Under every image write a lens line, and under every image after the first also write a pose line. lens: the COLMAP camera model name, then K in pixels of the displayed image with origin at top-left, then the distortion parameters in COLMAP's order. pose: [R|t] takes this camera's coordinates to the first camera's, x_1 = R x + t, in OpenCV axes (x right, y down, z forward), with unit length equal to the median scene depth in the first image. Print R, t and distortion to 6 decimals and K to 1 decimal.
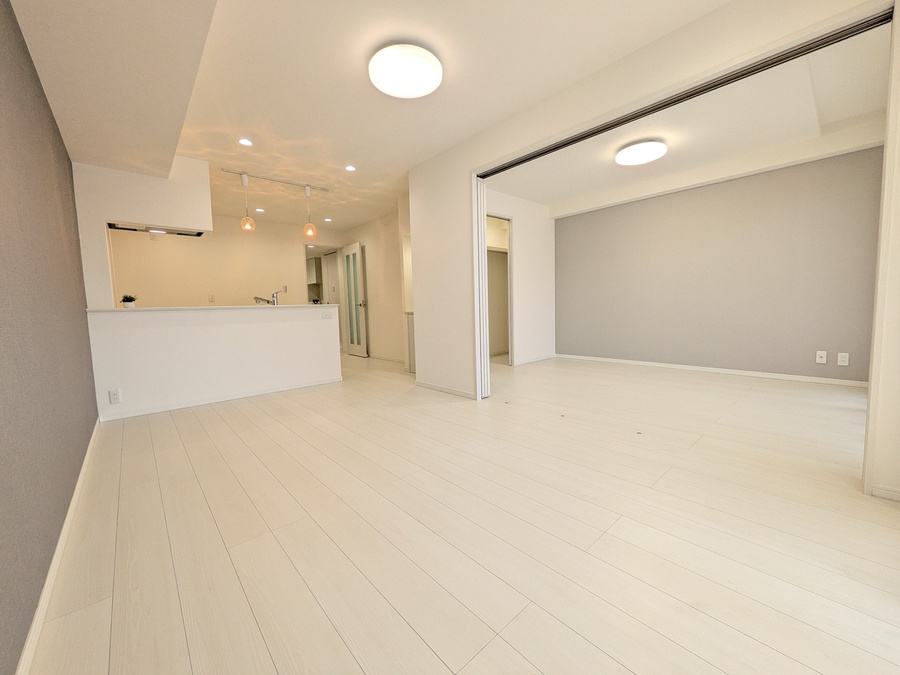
lens RADIAL K [[364.4, 0, 450.7], [0, 364.4, 334.8], [0, 0, 1]] dist [0.008261, 0.000587]
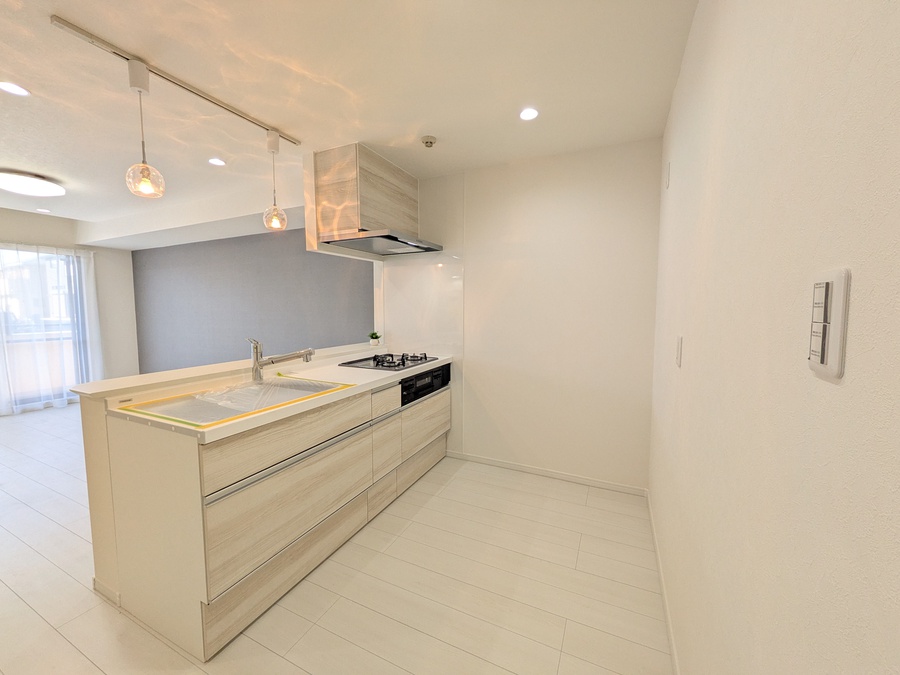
lens RADIAL K [[364.4, 0, 444.0], [0, 364.4, 331.9], [0, 0, 1]] dist [0.008261, 0.000587]
pose [[-0.929966, 0.054013, -0.363657, -0.591525], [-0.004919, 0.987233, 0.159210, -0.225395], [0.367614, 0.149848, -0.917827, 1.668865]]
